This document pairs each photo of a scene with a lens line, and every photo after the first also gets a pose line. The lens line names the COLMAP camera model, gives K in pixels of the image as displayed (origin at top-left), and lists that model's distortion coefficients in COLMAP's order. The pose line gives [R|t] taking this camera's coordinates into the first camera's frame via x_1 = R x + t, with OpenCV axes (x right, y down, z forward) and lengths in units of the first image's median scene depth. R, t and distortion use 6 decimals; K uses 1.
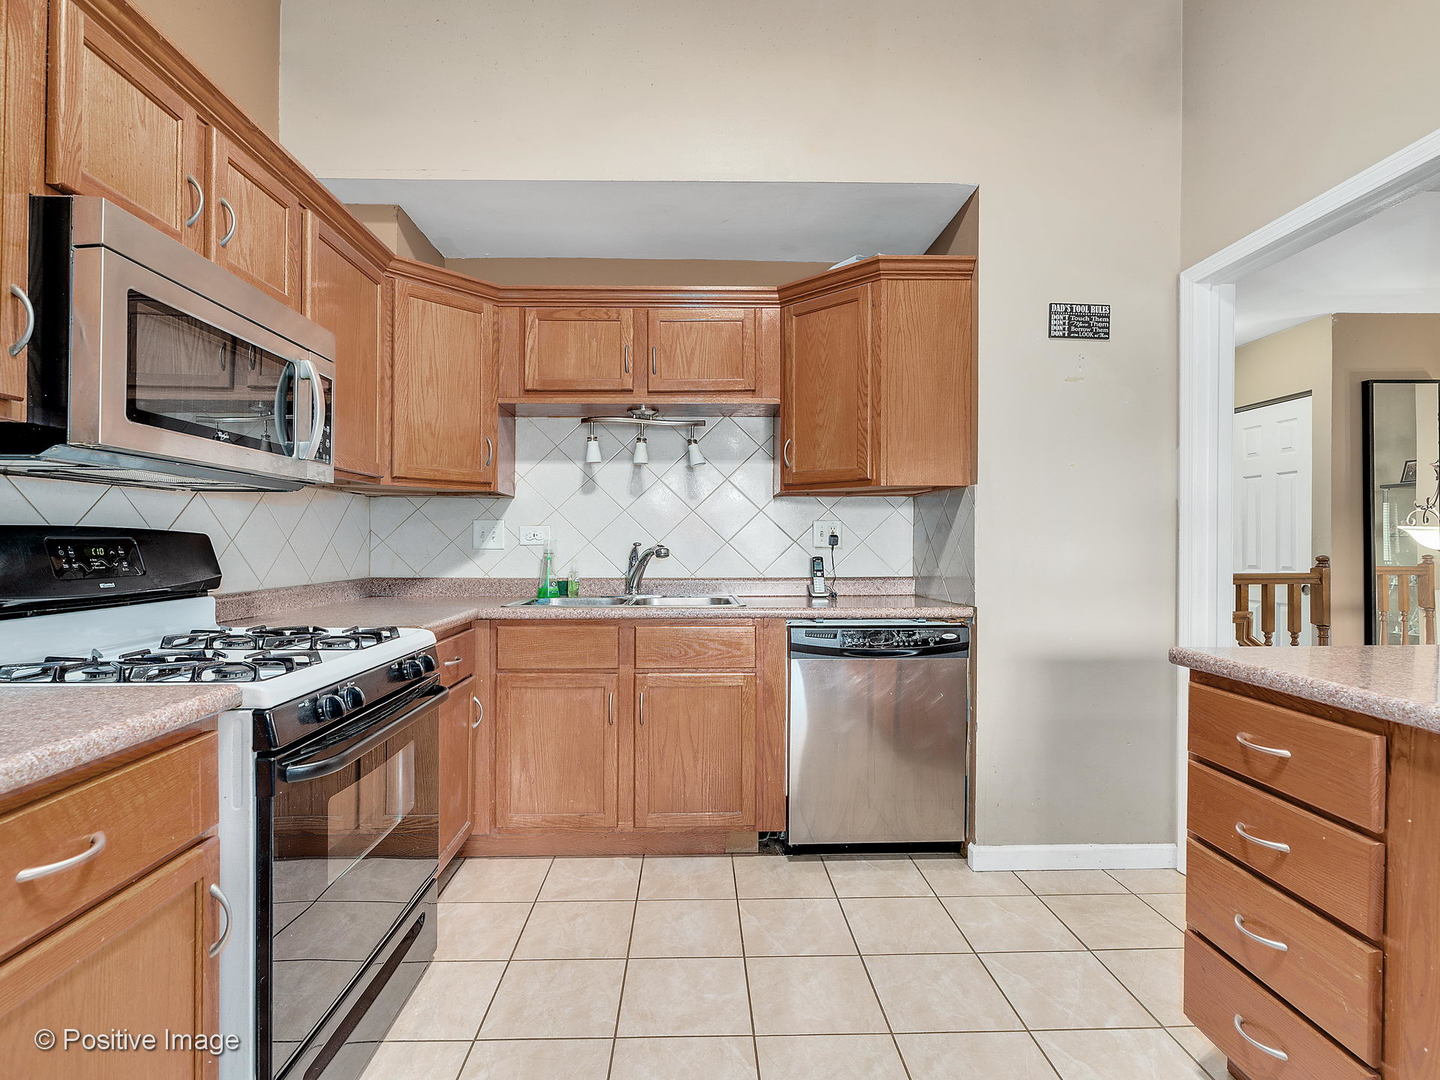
lens RADIAL K [[686.5, 0, 743.8], [0, 686.5, 533.4], [0, 0, 1]] dist [-0.002589, -0.000119]
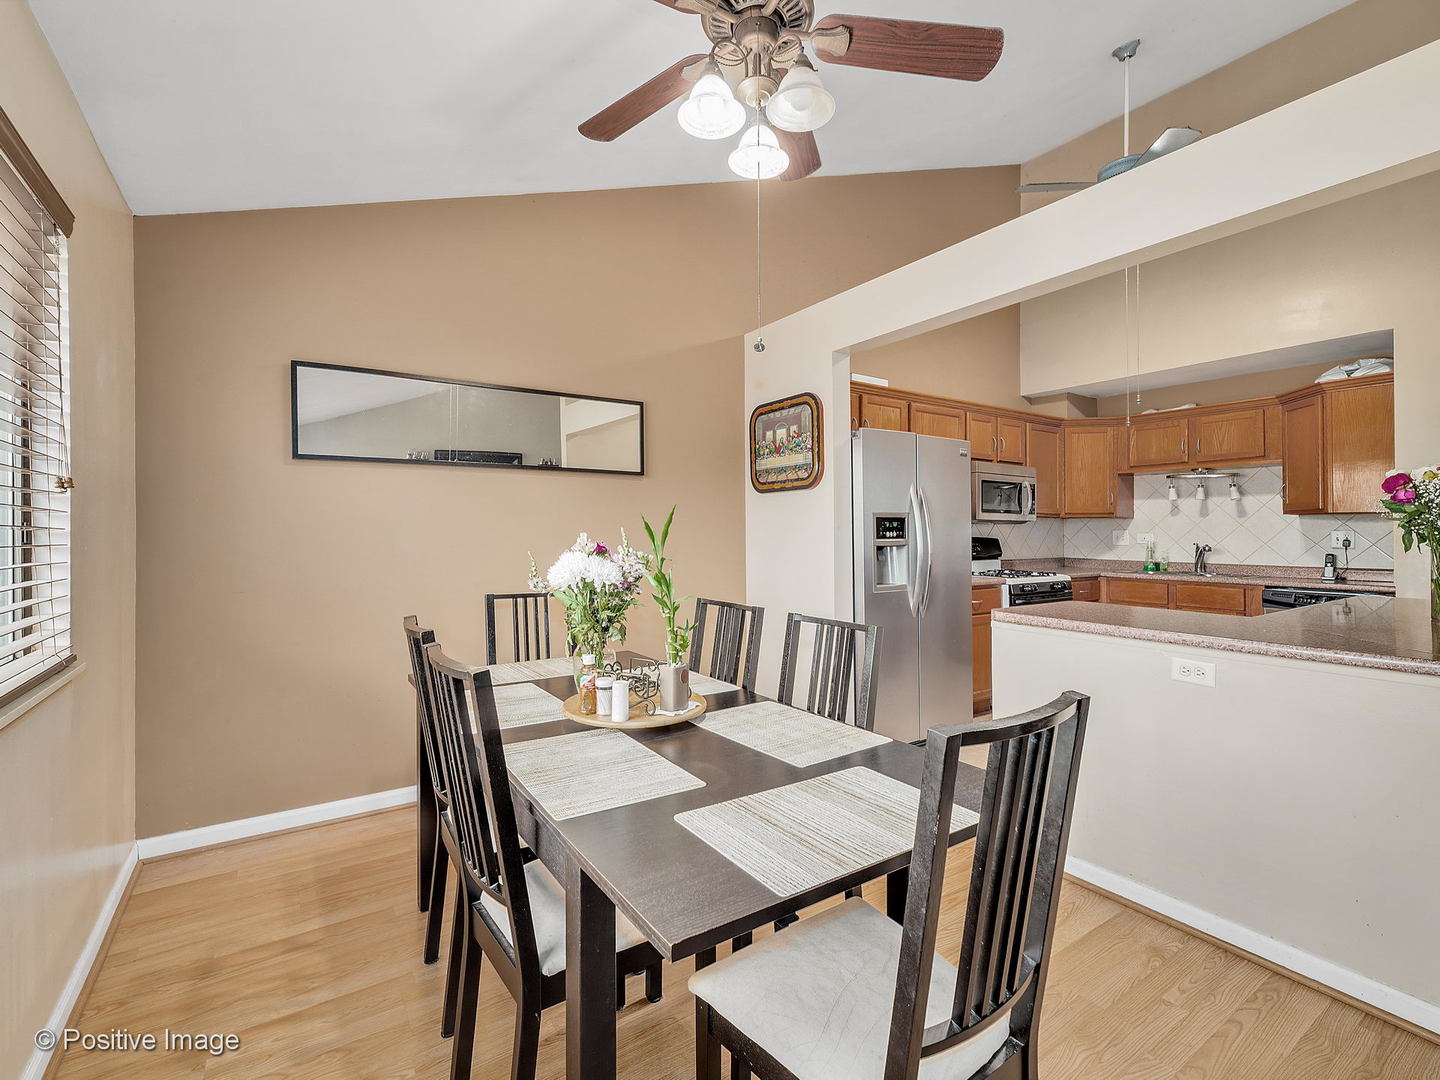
lens RADIAL K [[686.5, 0, 743.8], [0, 686.5, 533.4], [0, 0, 1]] dist [-0.002589, -0.000119]
pose [[0.530159, 0.005500, -0.847881, 0.788571], [0.005895, 0.999931, 0.010173, -0.038980], [0.847878, -0.010392, 0.530090, -1.030269]]
